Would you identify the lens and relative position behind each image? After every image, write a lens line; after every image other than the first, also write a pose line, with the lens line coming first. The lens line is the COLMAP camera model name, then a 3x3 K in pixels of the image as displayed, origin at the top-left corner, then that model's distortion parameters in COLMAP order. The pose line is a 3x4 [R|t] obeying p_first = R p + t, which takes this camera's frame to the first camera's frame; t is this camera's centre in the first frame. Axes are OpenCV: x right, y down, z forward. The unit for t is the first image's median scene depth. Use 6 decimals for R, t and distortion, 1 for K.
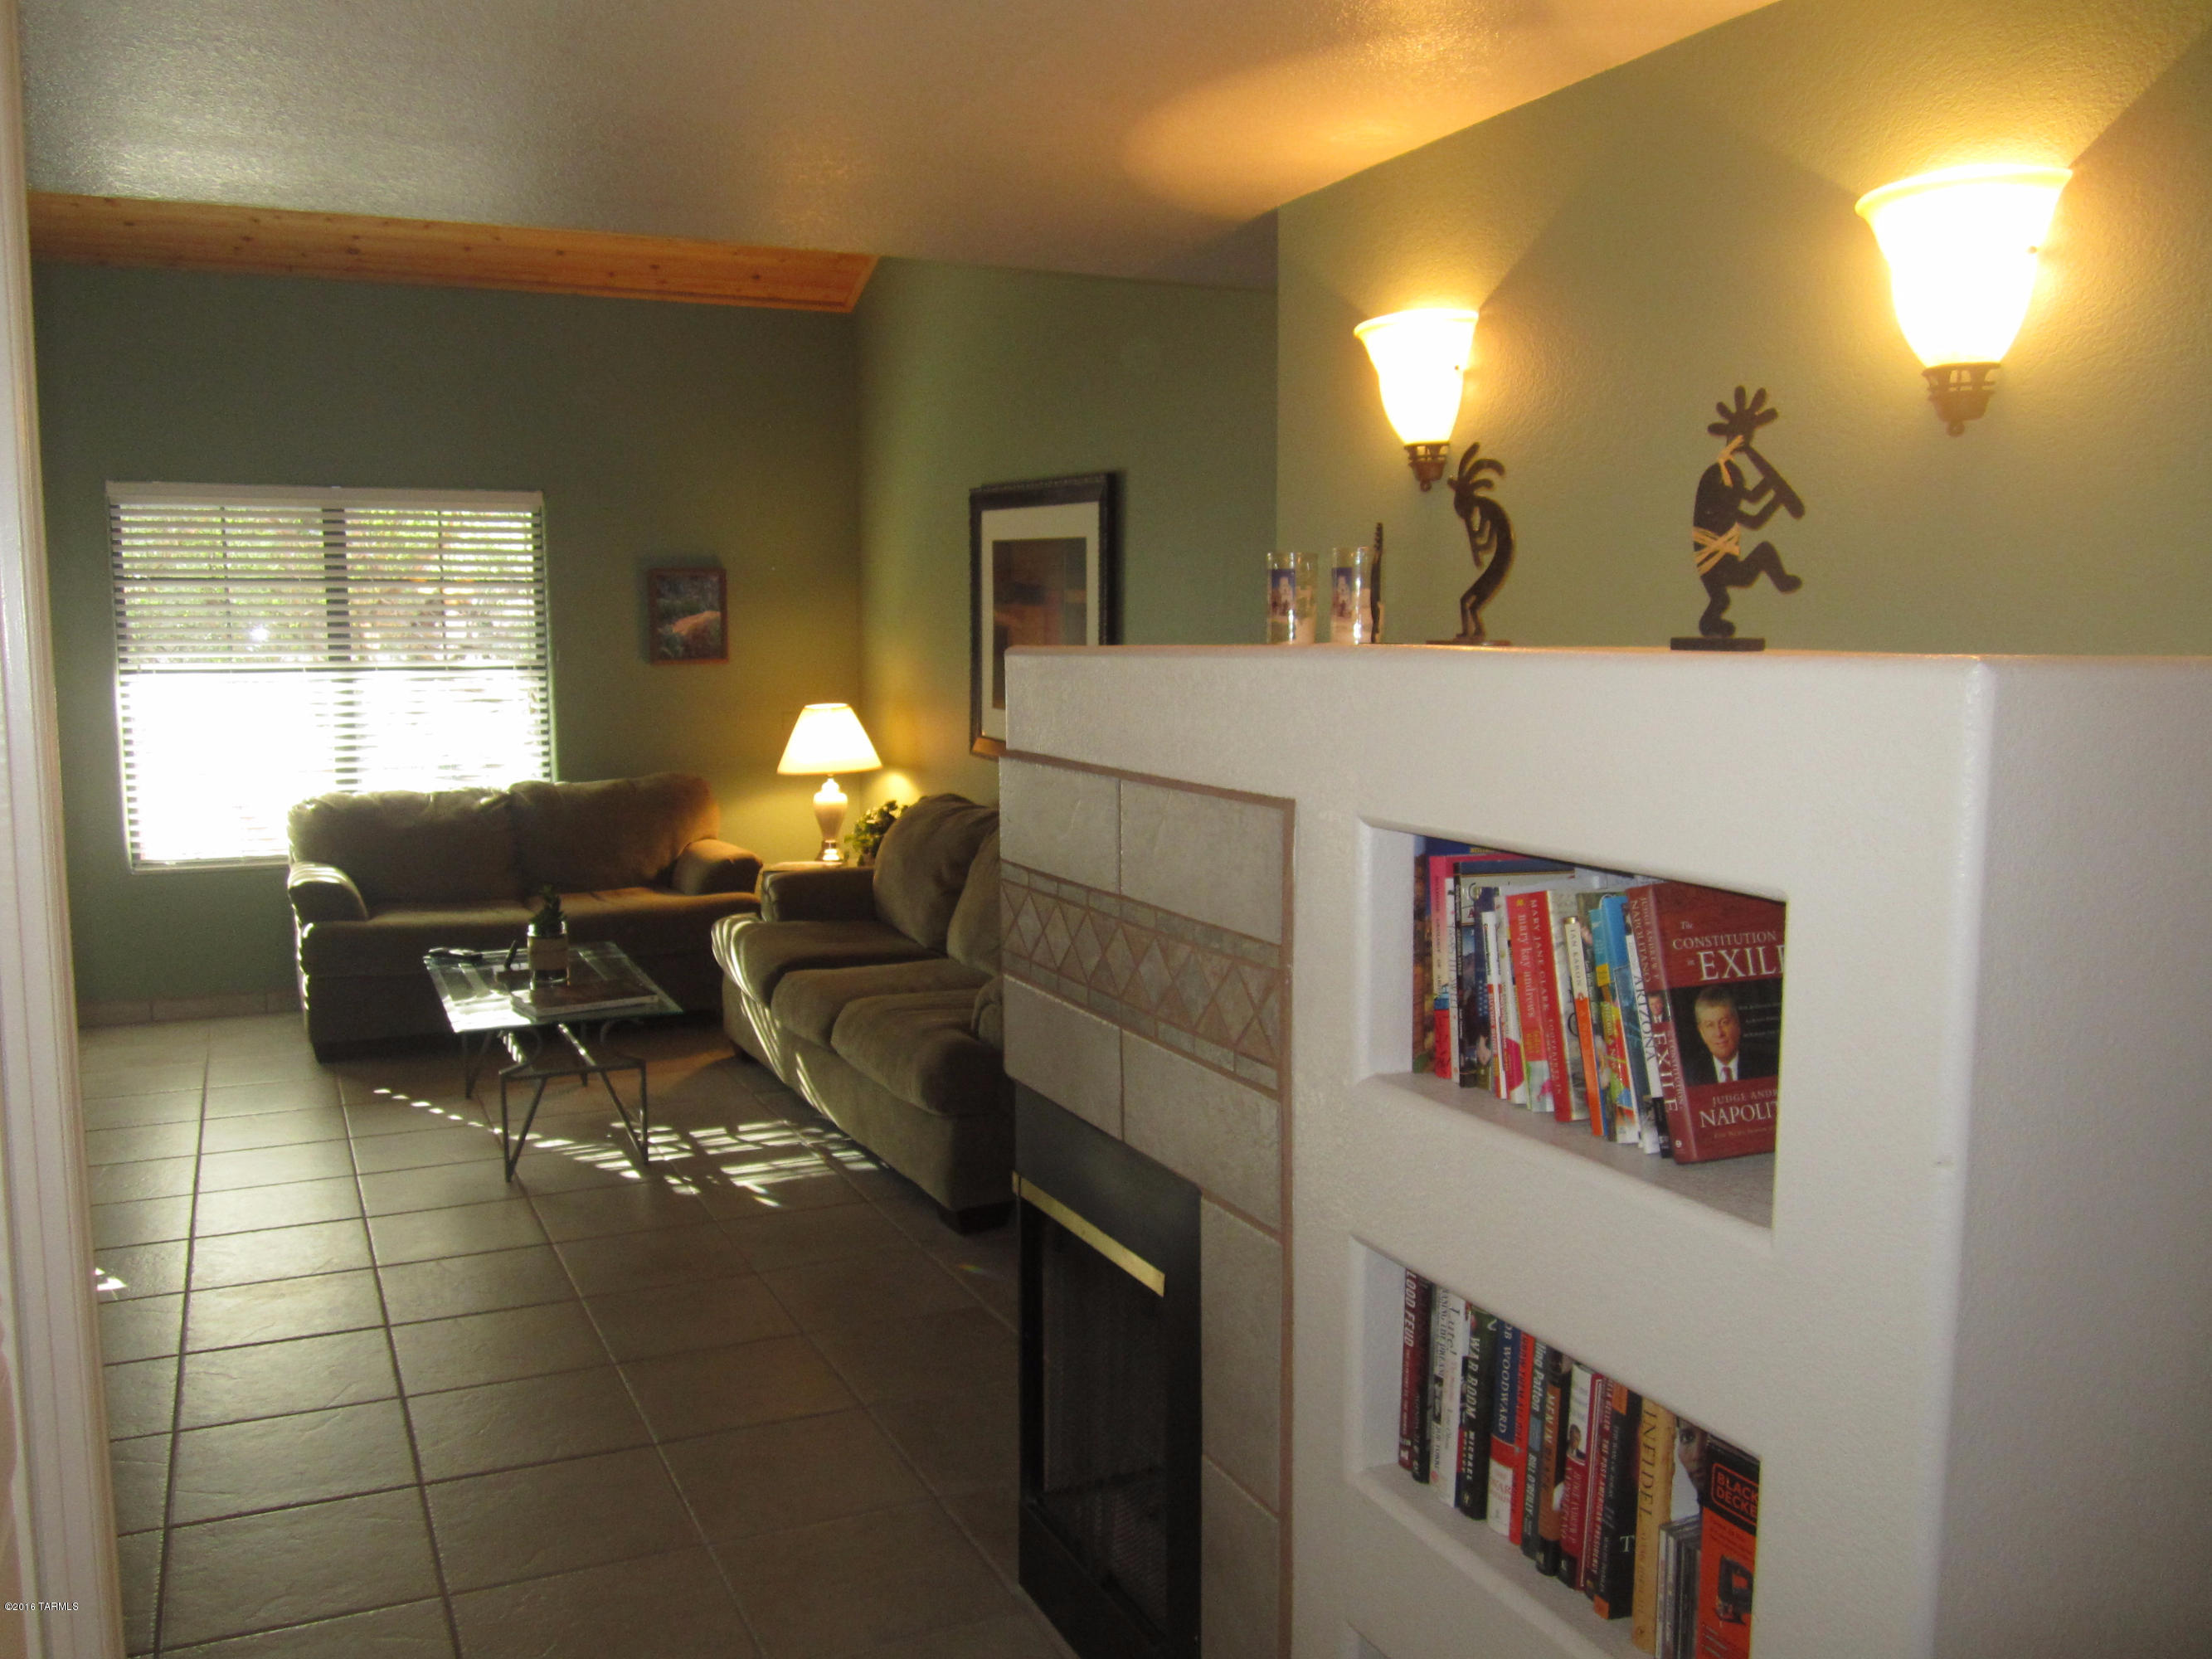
lens RADIAL K [[1815.3, 0, 1106.0], [0, 1815.3, 829.5], [0, 0, 1]] dist [-0.040056, -0.002915]
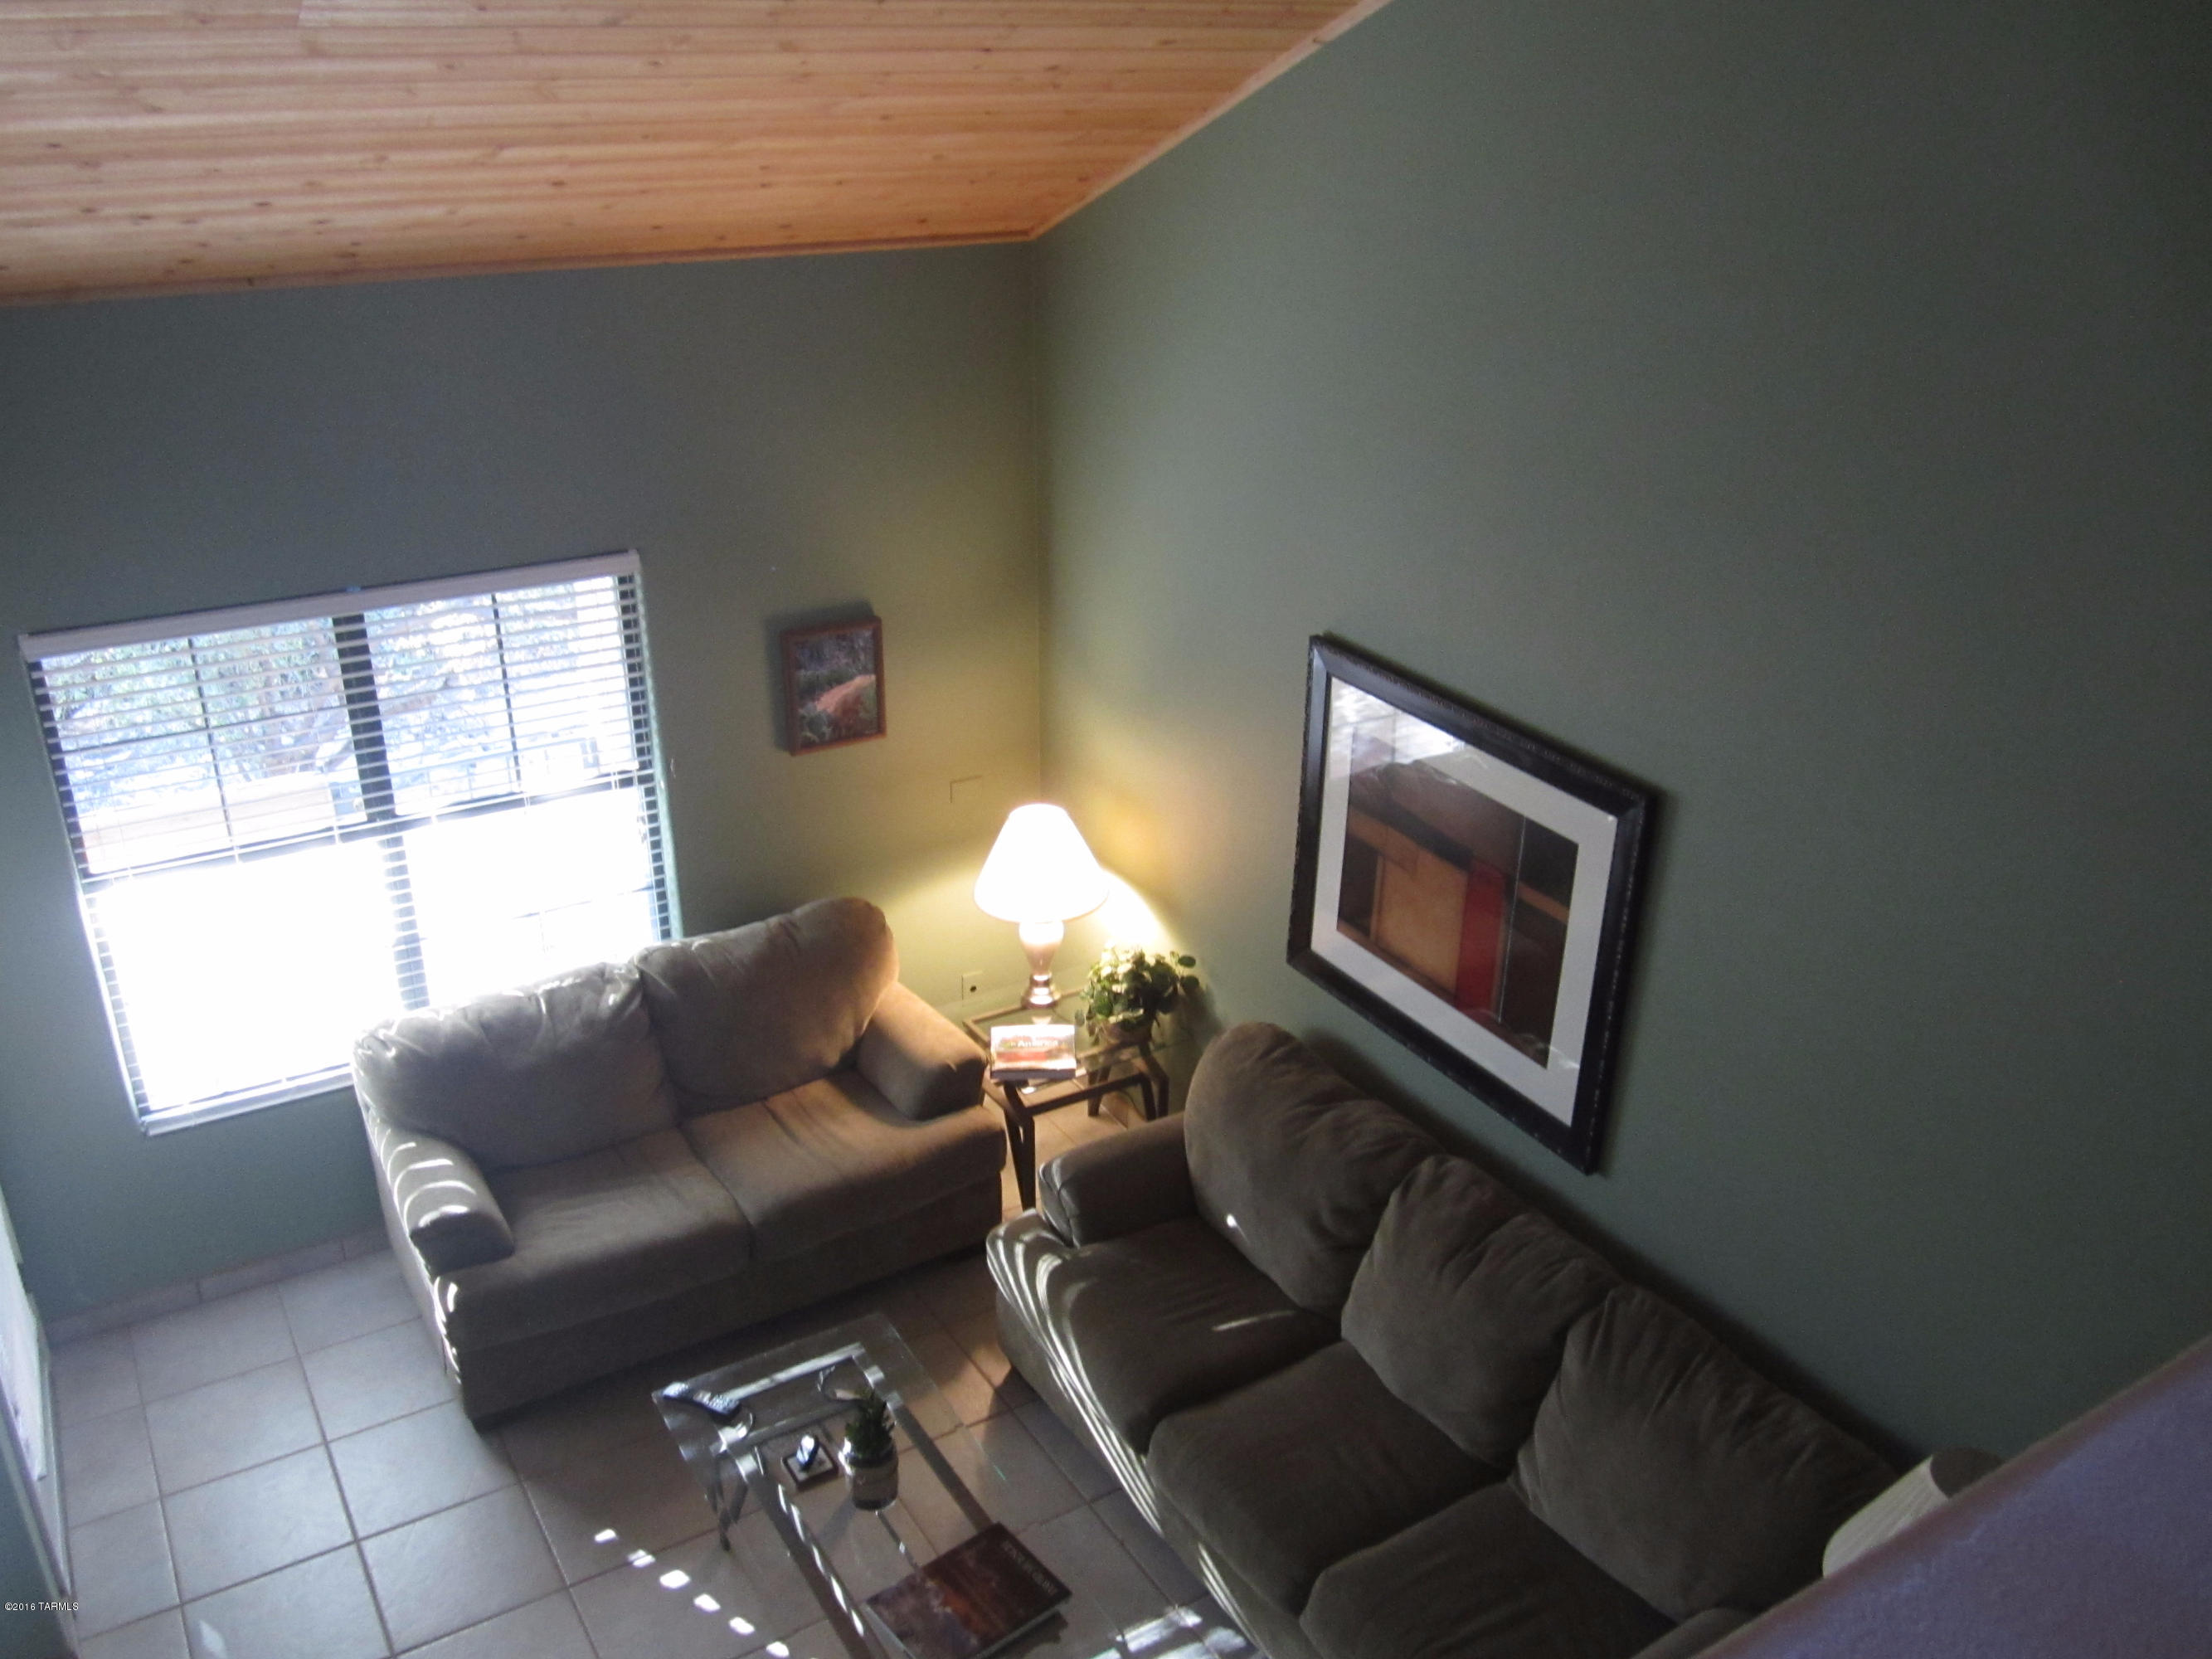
lens RADIAL K [[1815.3, 0, 1106.0], [0, 1815.3, 829.5], [0, 0, 1]] dist [-0.040056, -0.002915]
pose [[0.993719, -0.037965, 0.105266, -0.214937], [0.004640, 0.953860, 0.300217, -0.304392], [-0.111806, -0.297843, 0.948045, 0.283908]]
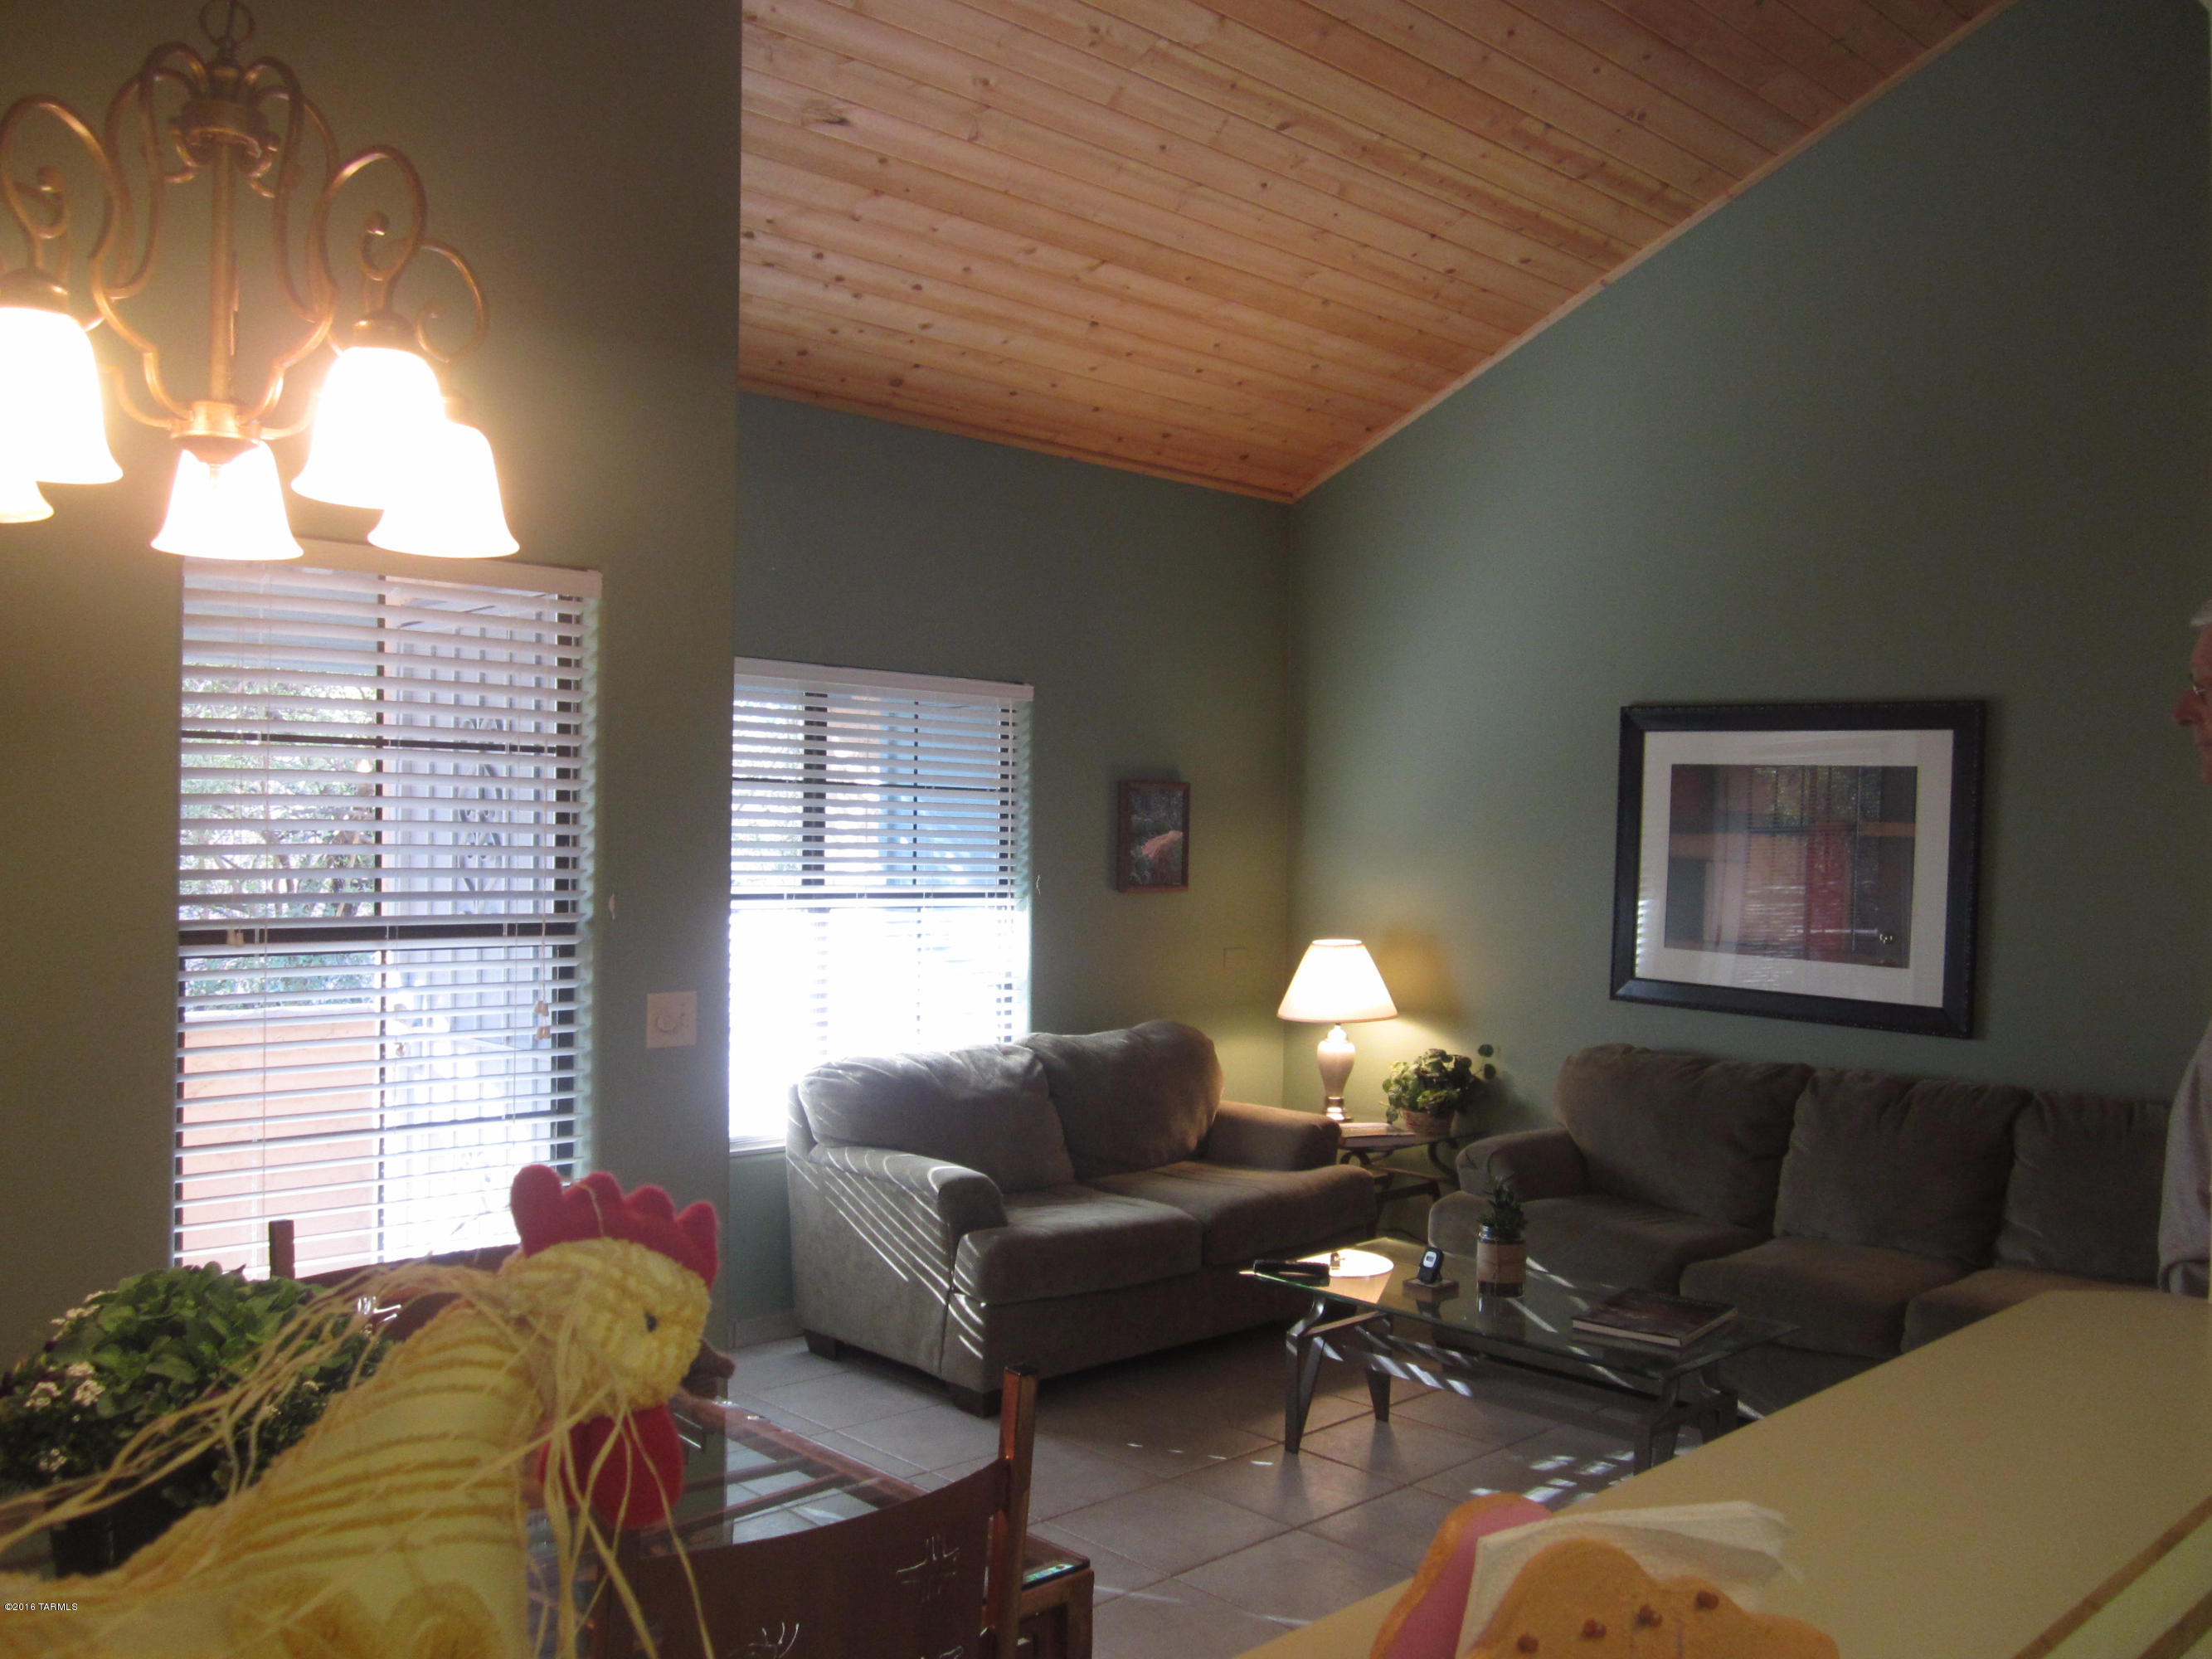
lens RADIAL K [[1815.6, 0, 1144.3], [0, 1815.6, 830.7], [0, 0, 1]] dist [-0.002488, 0.000995]
pose [[0.943482, 0.019069, 0.330874, -0.555886], [0.019851, 0.993300, -0.113851, -0.024422], [-0.330828, 0.113985, 0.936782, 0.211064]]
